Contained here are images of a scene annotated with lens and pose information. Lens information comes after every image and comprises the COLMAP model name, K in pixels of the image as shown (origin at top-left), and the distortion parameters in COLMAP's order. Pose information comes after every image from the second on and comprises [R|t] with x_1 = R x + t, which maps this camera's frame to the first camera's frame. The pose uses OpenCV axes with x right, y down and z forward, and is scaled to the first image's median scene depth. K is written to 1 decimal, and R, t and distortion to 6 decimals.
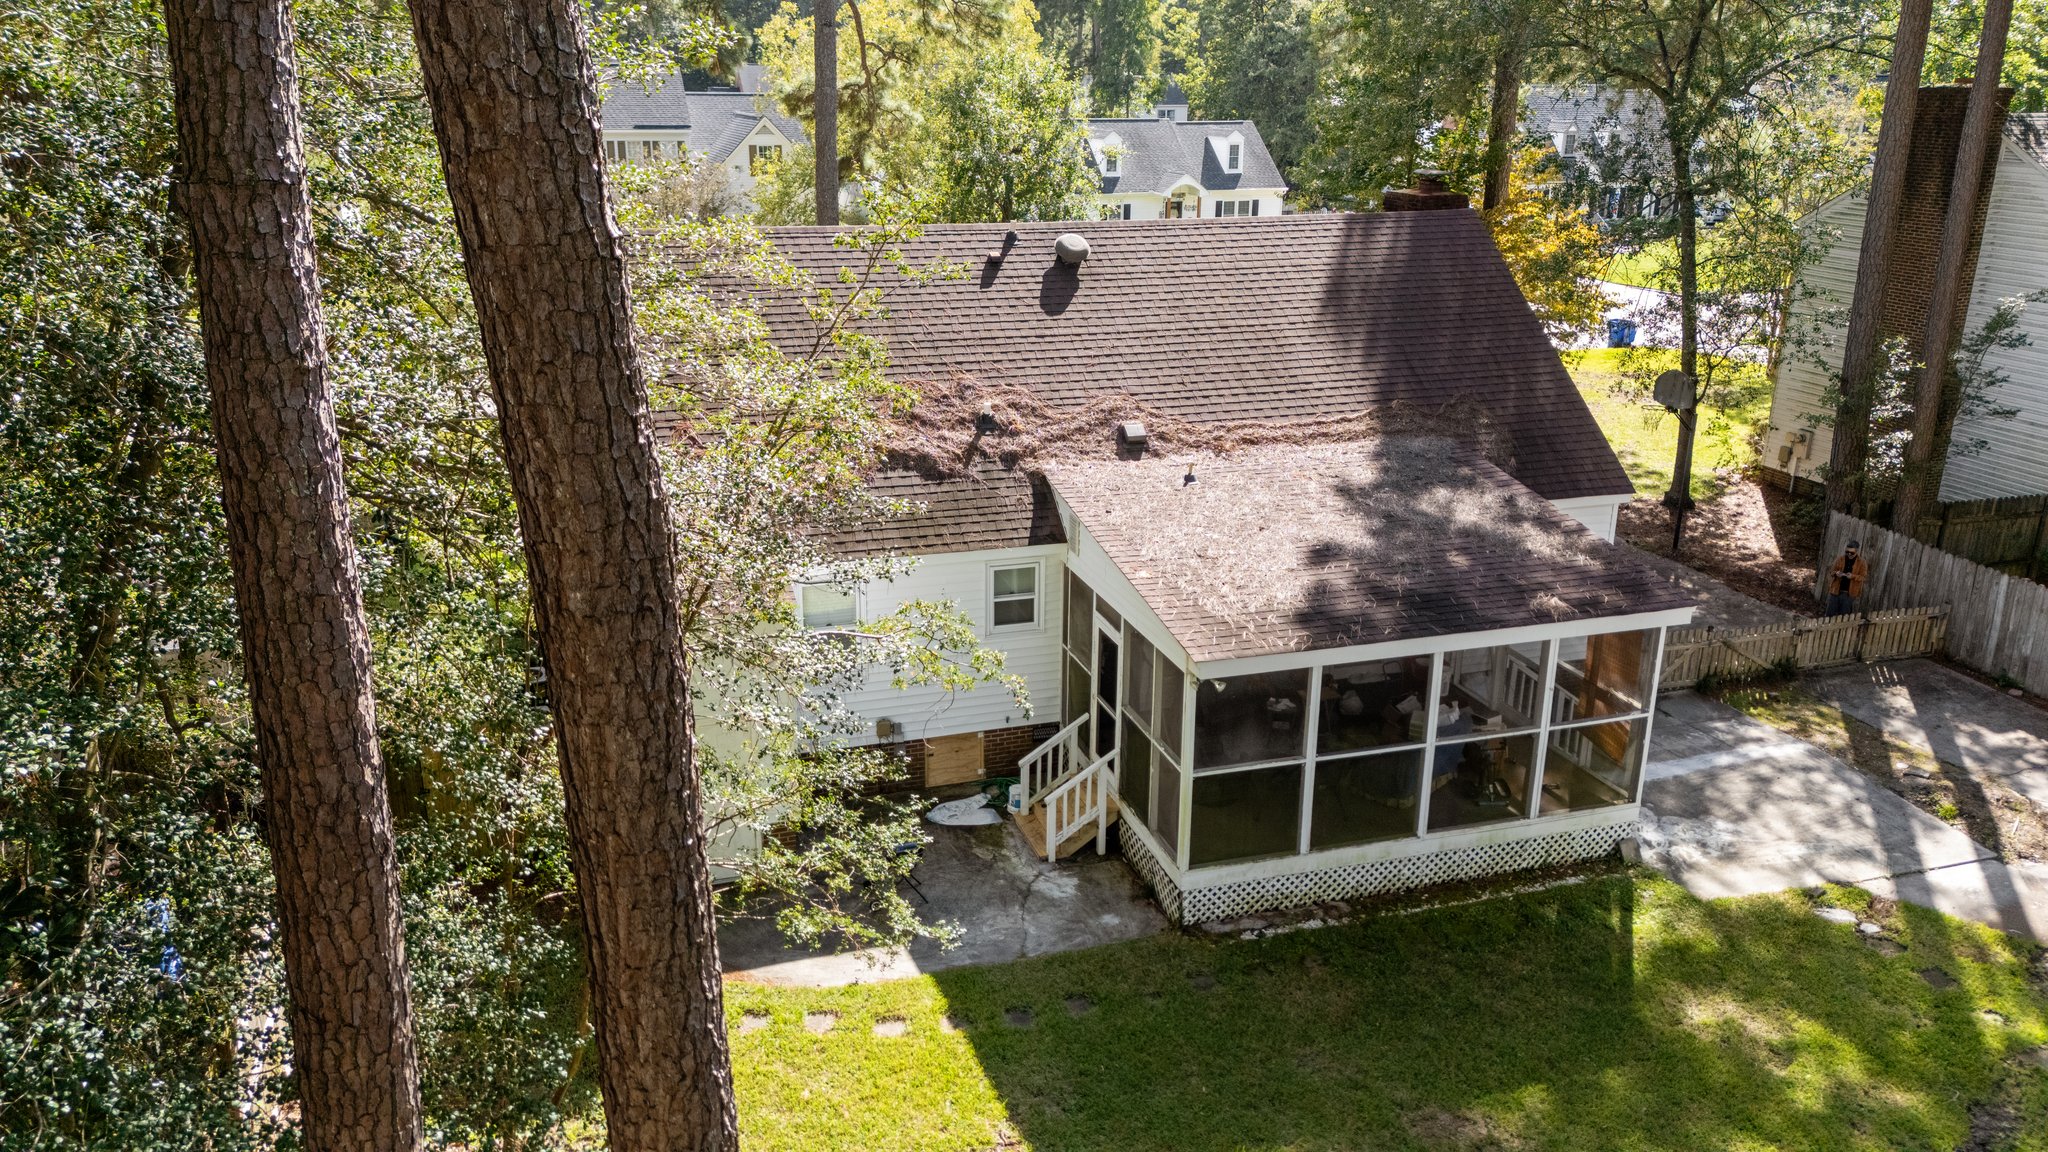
lens RADIAL K [[1501.1, 0, 1016.4], [0, 1501.1, 568.3], [0, 0, 1]] dist [0.003499, -0.002773]
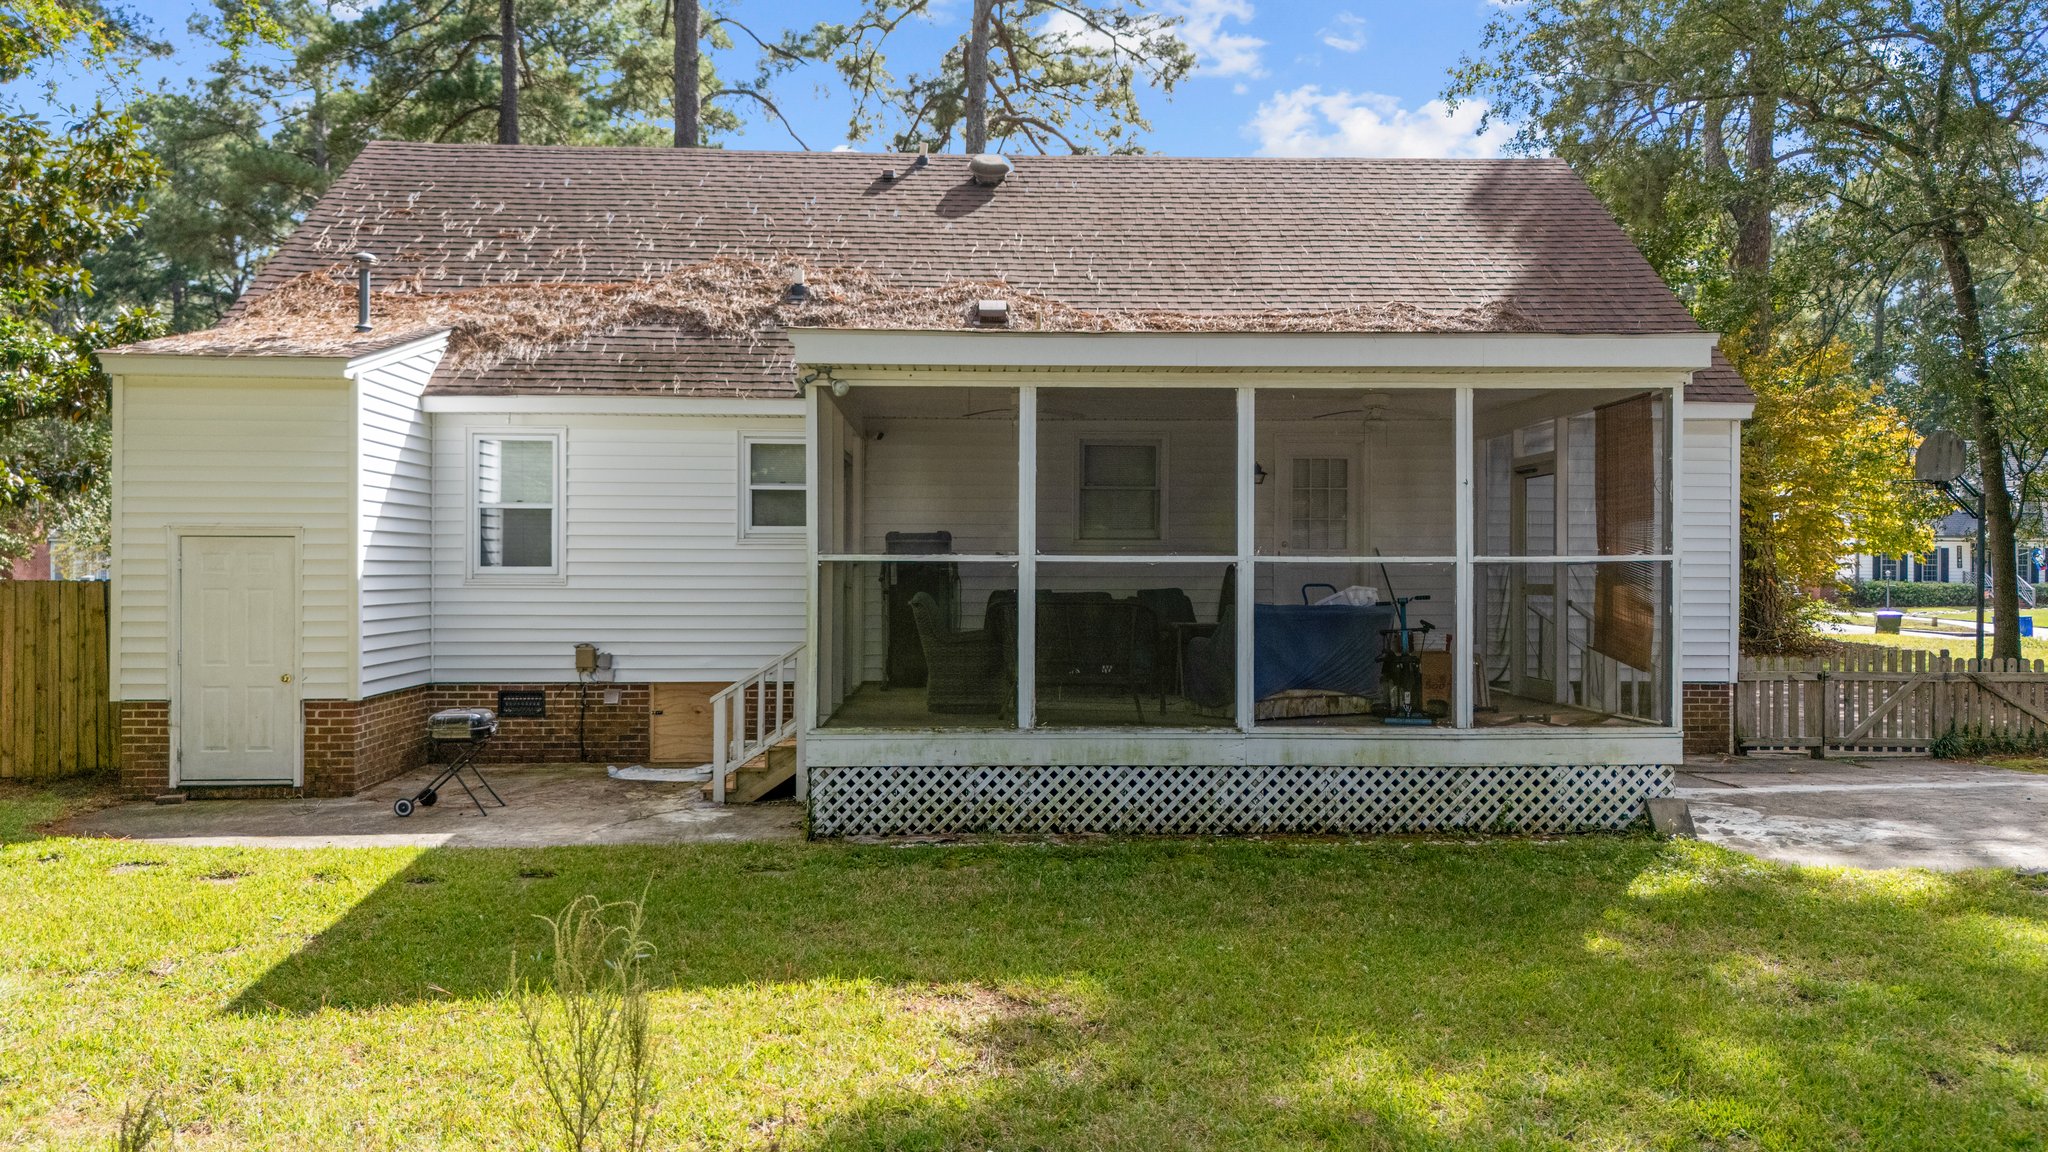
lens RADIAL K [[1527.5, 0, 1040.1], [0, 1527.5, 578.9], [0, 0, 1]] dist [0.038957, -0.006731]
pose [[0.970921, 0.003325, -0.239376, 0.297042], [-0.076772, 0.951418, -0.298176, 0.272658], [0.226756, 0.307883, 0.924007, 0.366595]]
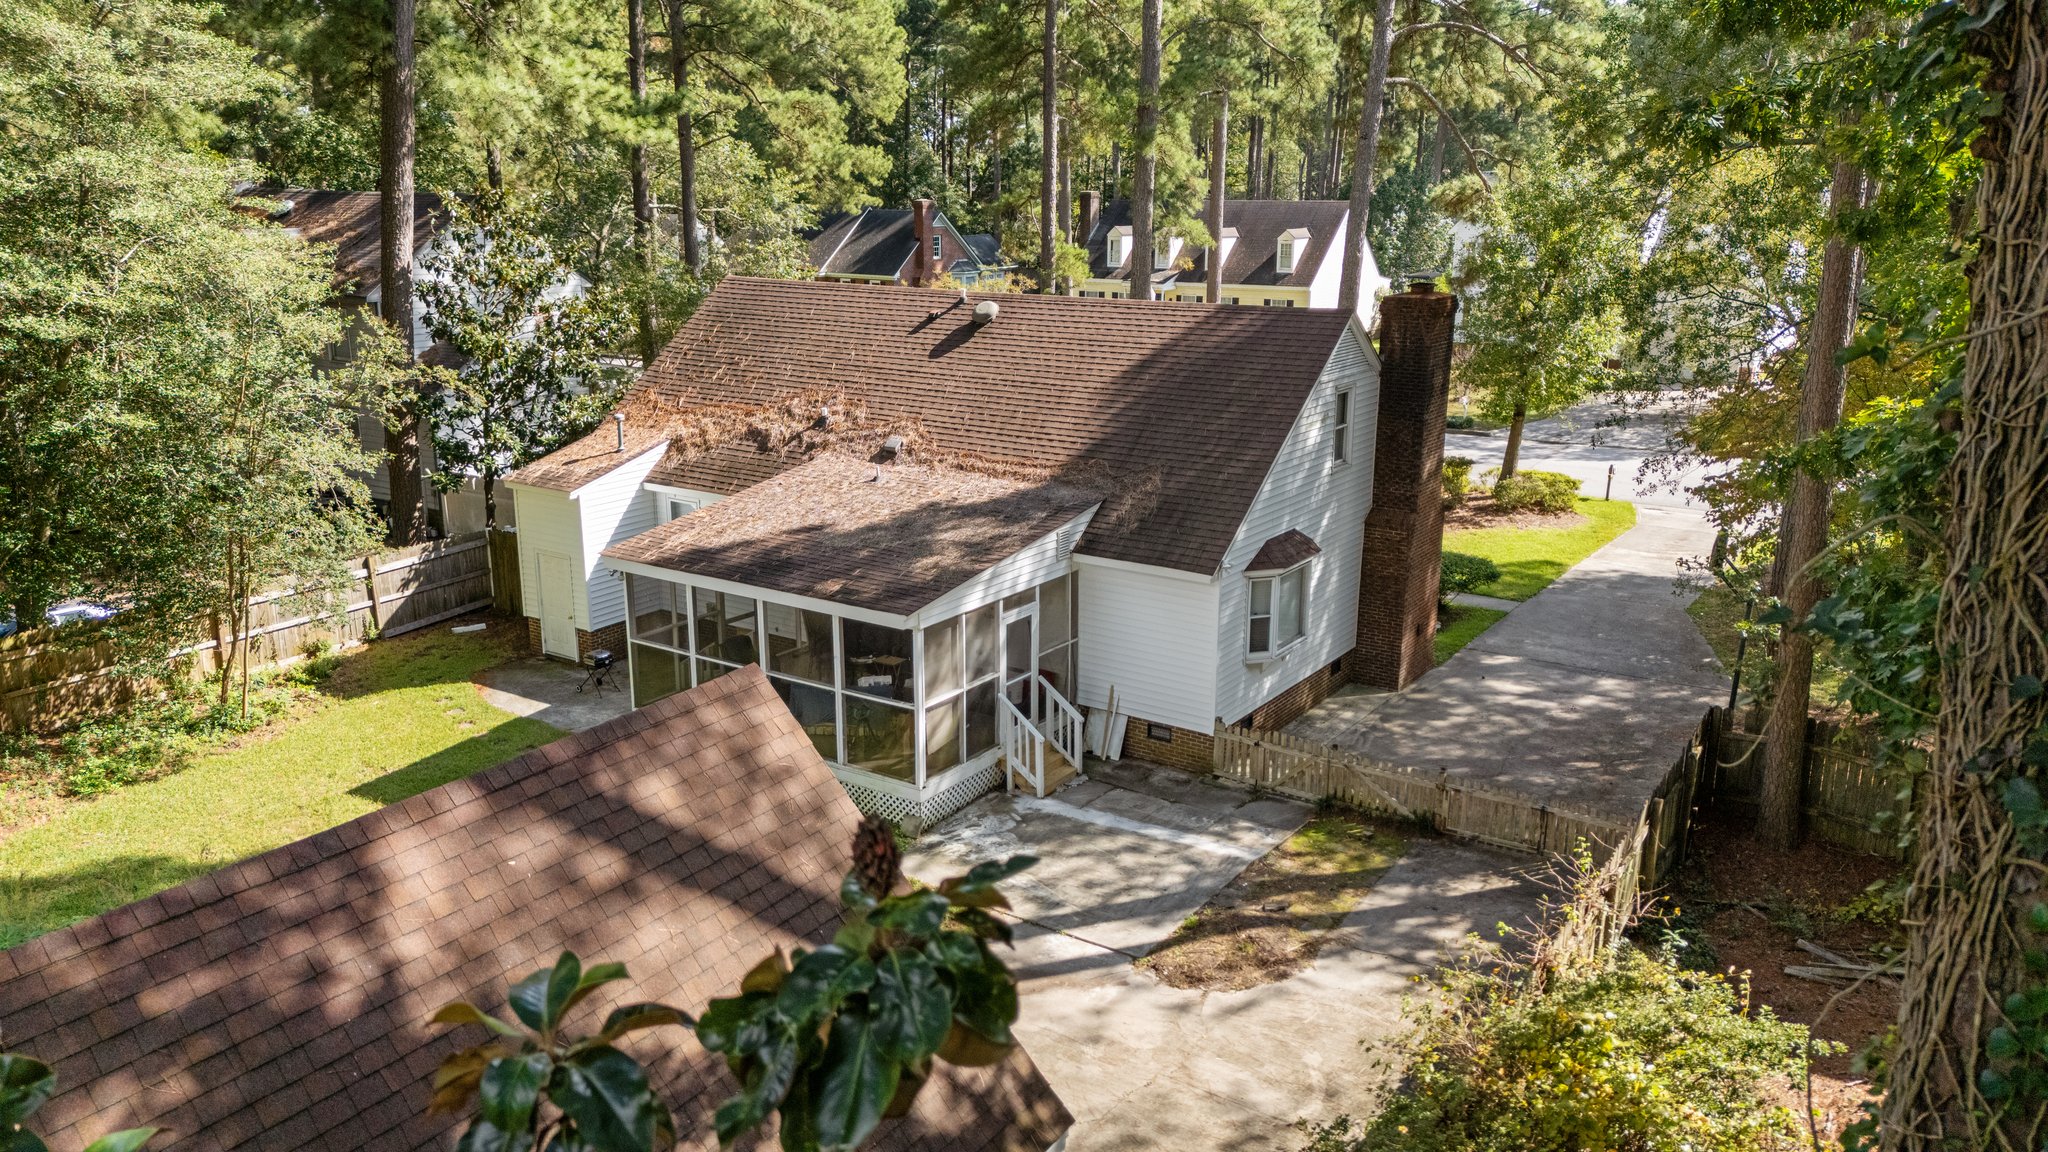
lens RADIAL K [[1495.8, 0, 1024.0], [0, 1495.8, 576.0], [0, 0, 1]] dist [0.038933, -0.002005]
pose [[0.631085, 0.200922, -0.749241, 1.229780], [-0.243998, 0.968263, 0.054138, -0.082505], [0.736340, 0.148648, 0.660081, 0.240389]]
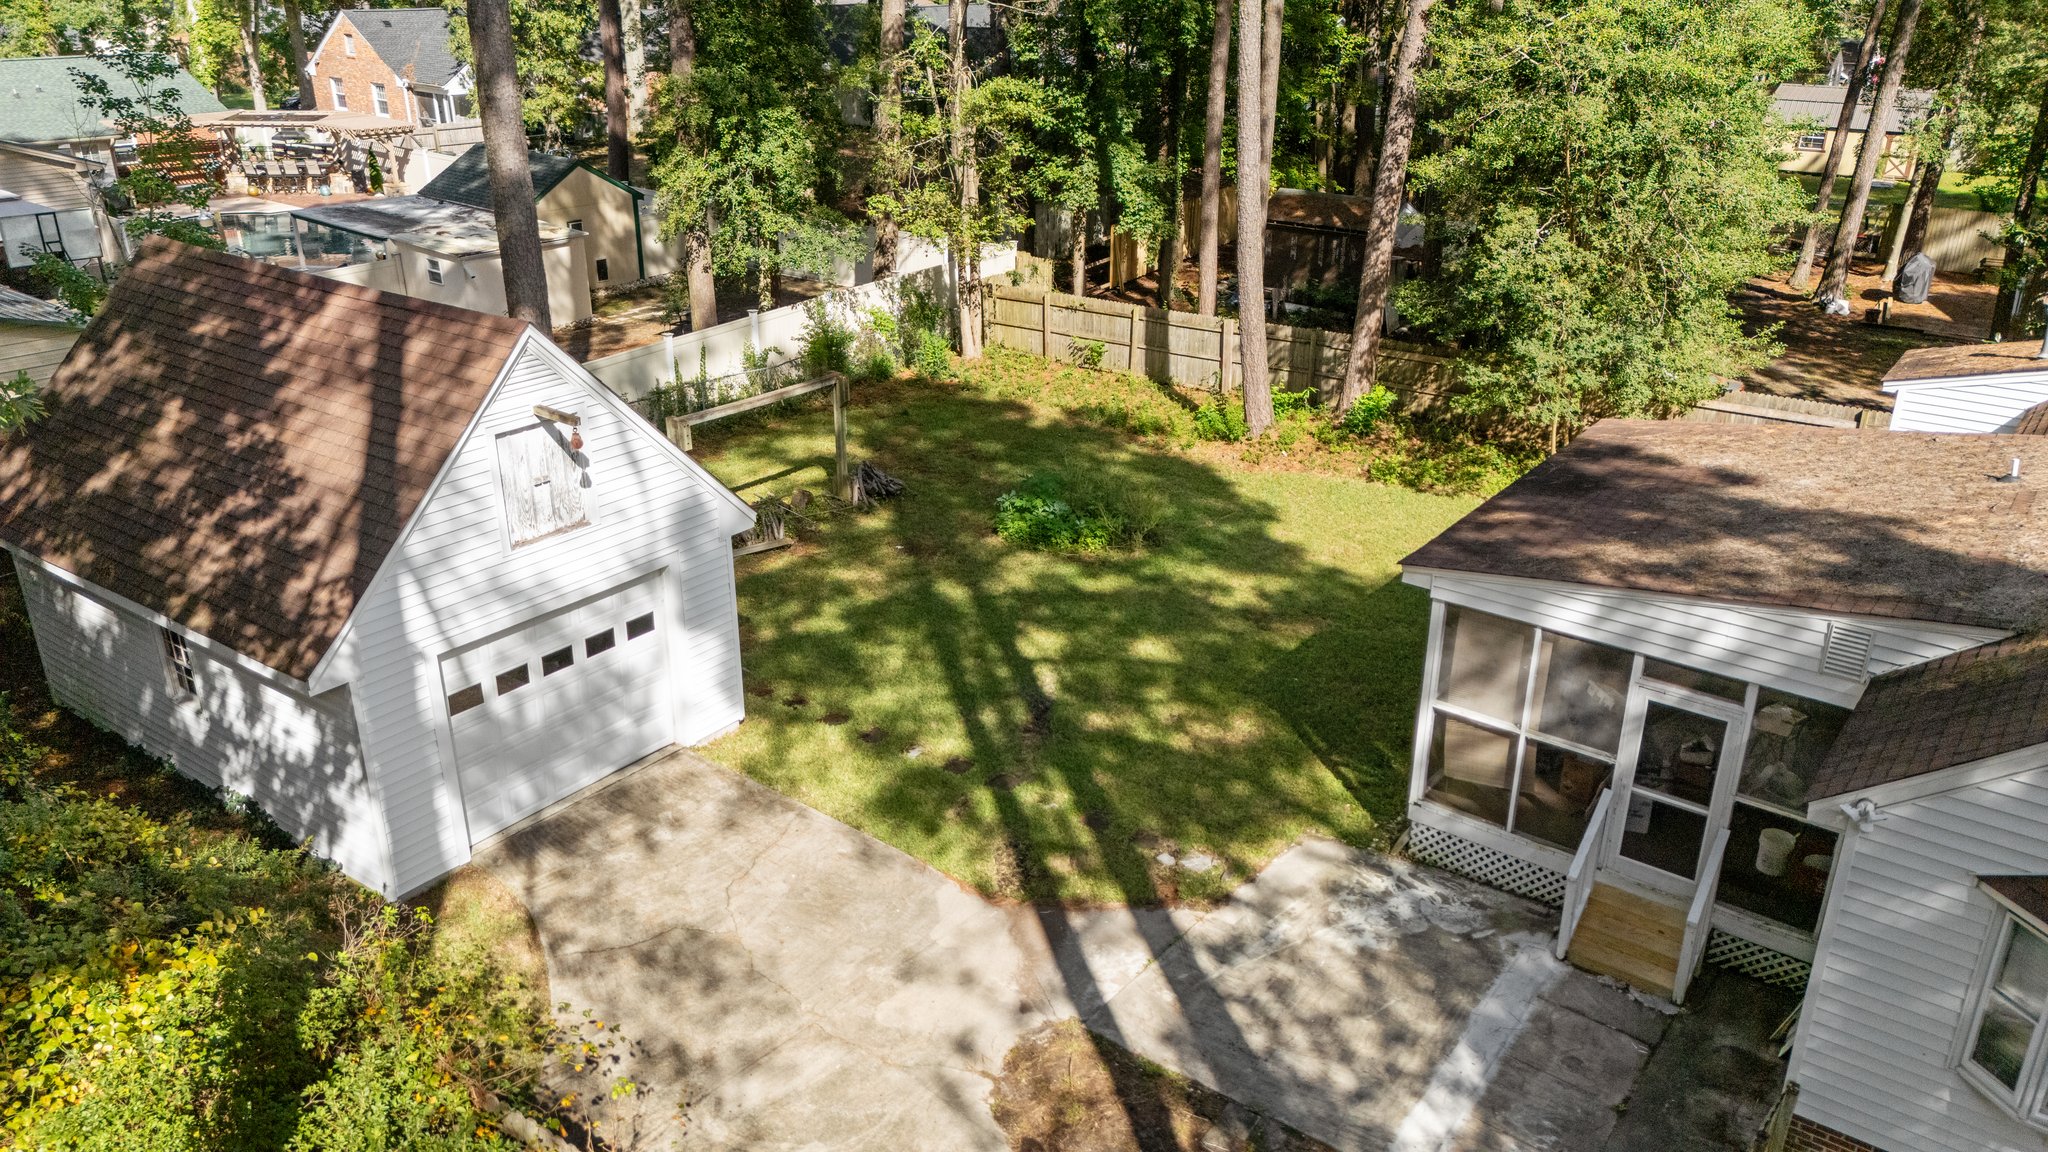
lens RADIAL K [[1495.8, 0, 1024.0], [0, 1495.8, 576.0], [0, 0, 1]] dist [0.038933, -0.002005]
pose [[-0.815281, 0.225355, -0.533416, 0.977934], [-0.182098, 0.774657, 0.605596, -0.408807], [0.549689, 0.590865, -0.590526, 1.228555]]
